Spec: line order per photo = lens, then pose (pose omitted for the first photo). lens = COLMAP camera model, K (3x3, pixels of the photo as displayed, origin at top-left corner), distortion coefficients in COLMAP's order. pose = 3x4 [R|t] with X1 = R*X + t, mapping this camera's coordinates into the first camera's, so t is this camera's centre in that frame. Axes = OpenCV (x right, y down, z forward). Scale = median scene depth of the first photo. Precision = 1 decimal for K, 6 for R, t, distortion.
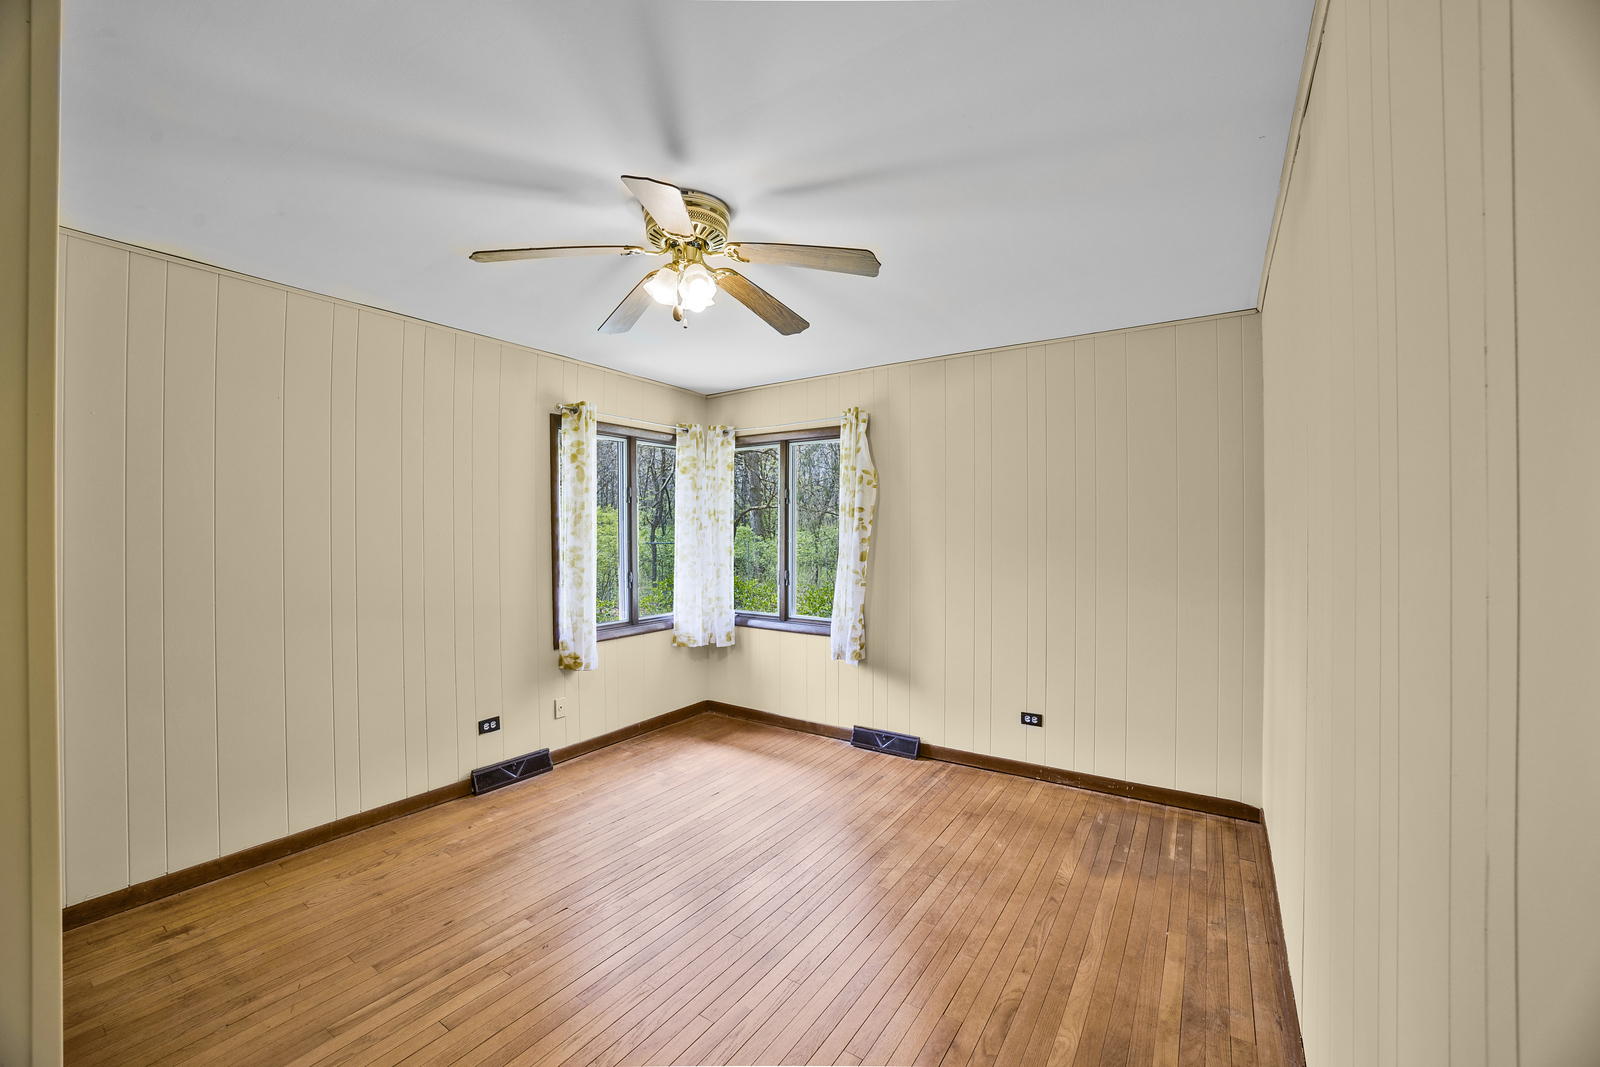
lens RADIAL K [[635.1, 0, 800.7], [0, 635.1, 524.3], [0, 0, 1]] dist [-0.055507, 0.016570]
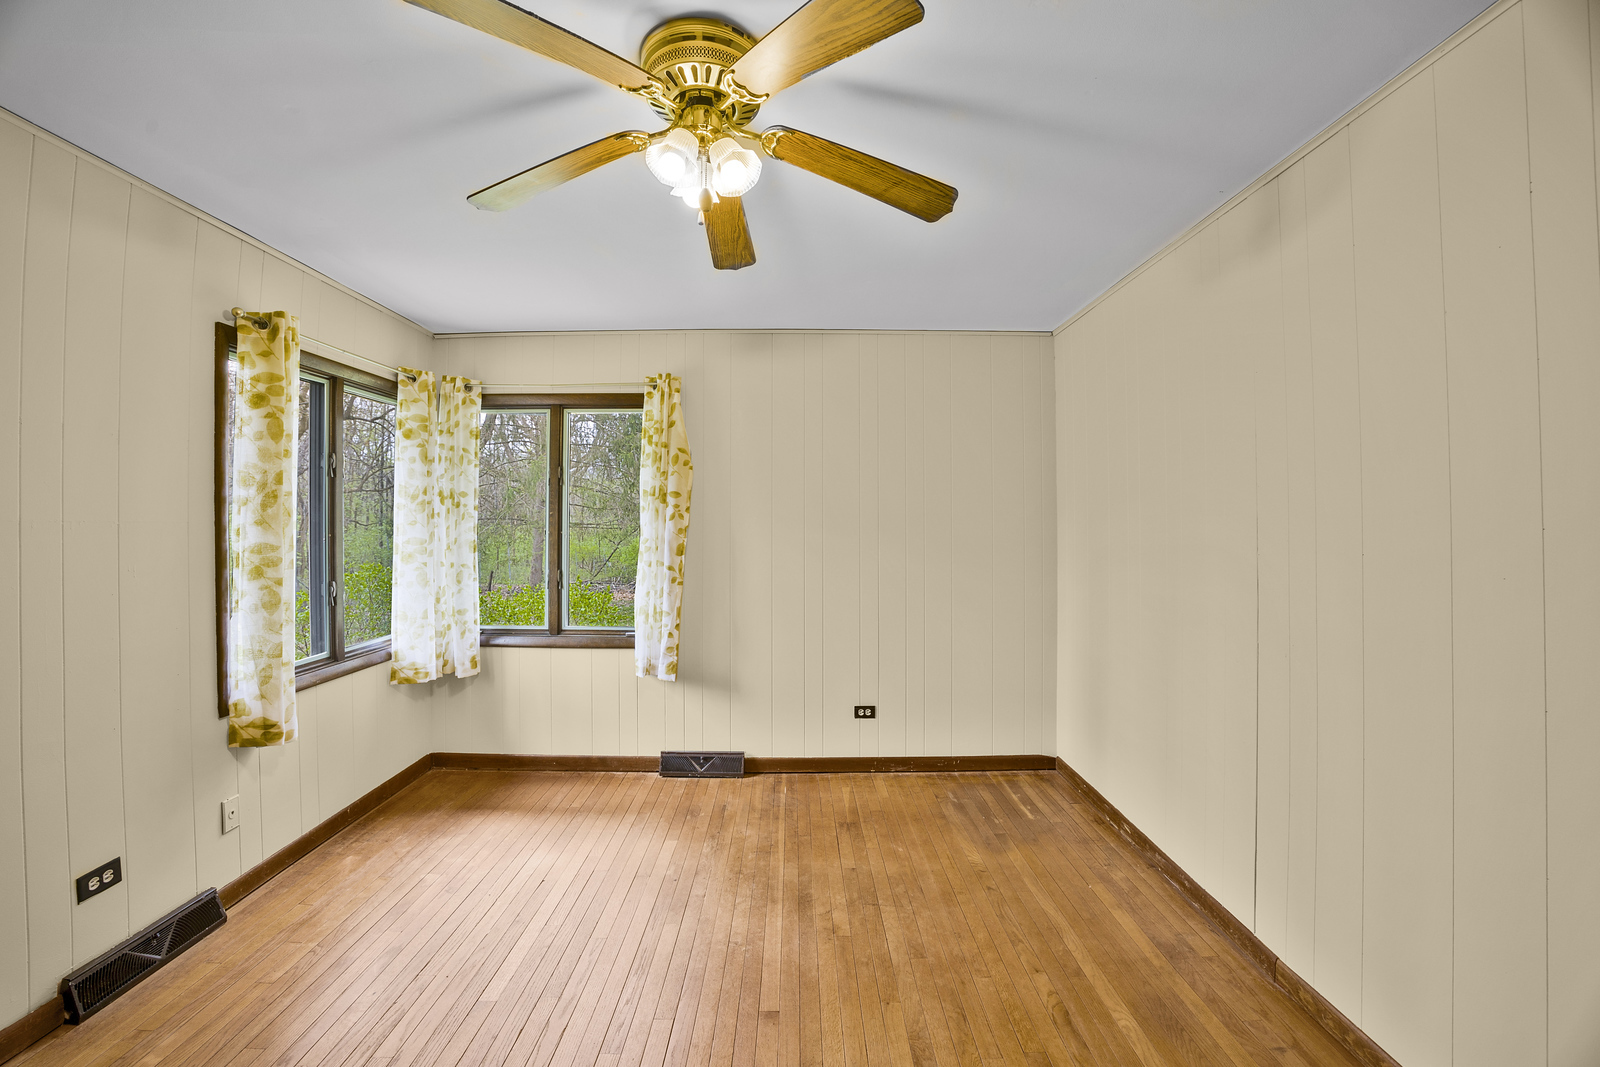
lens RADIAL K [[652.4, 0, 803.7], [0, 652.4, 504.6], [0, 0, 1]] dist [-0.060685, 0.013058]
pose [[0.825928, 0.014723, 0.563584, -0.265408], [-0.006370, 0.999839, -0.016785, 0.003682], [-0.563740, 0.010274, 0.825888, 0.196226]]
